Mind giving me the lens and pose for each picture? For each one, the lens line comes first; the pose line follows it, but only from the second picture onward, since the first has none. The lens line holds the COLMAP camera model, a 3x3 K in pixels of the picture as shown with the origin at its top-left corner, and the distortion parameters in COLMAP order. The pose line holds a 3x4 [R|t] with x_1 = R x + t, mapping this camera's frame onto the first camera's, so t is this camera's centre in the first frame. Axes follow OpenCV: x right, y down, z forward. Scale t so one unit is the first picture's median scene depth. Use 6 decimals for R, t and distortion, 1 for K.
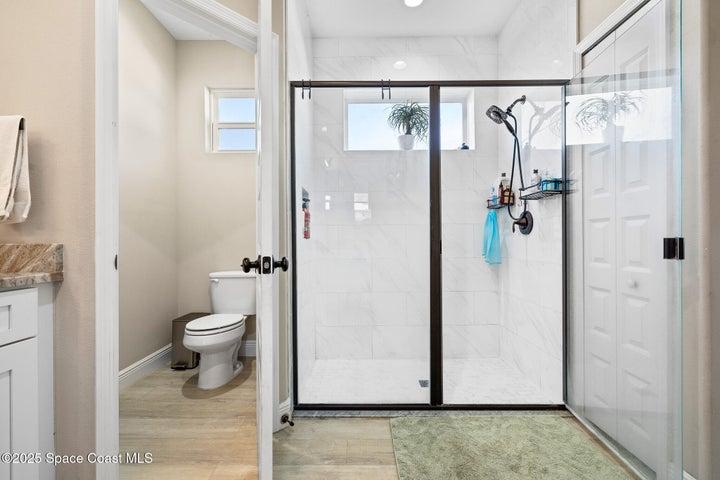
lens RADIAL K [[304.2, 0, 357.1], [0, 304.2, 239.0], [0, 0, 1]] dist [0.000216, 0.000299]
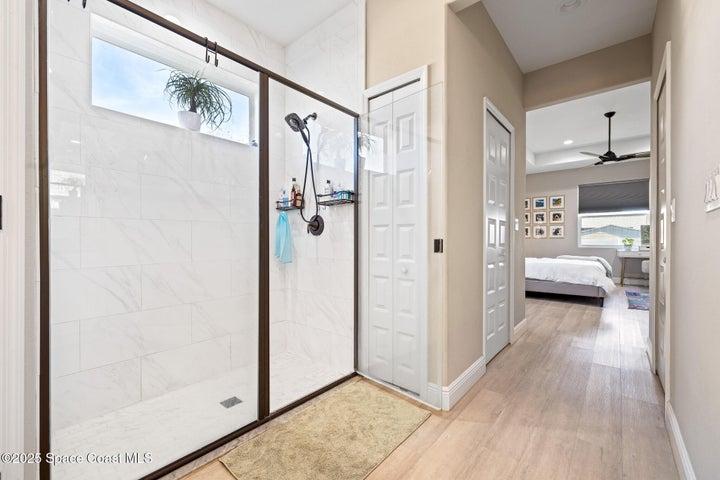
lens RADIAL K [[304.2, 0, 357.1], [0, 304.2, 239.0], [0, 0, 1]] dist [0.000216, 0.000299]
pose [[0.636407, 0.006578, 0.771326, -0.281263], [-0.006279, 0.999975, -0.003348, 0.001457], [-0.771328, -0.002712, 0.636432, 0.193707]]
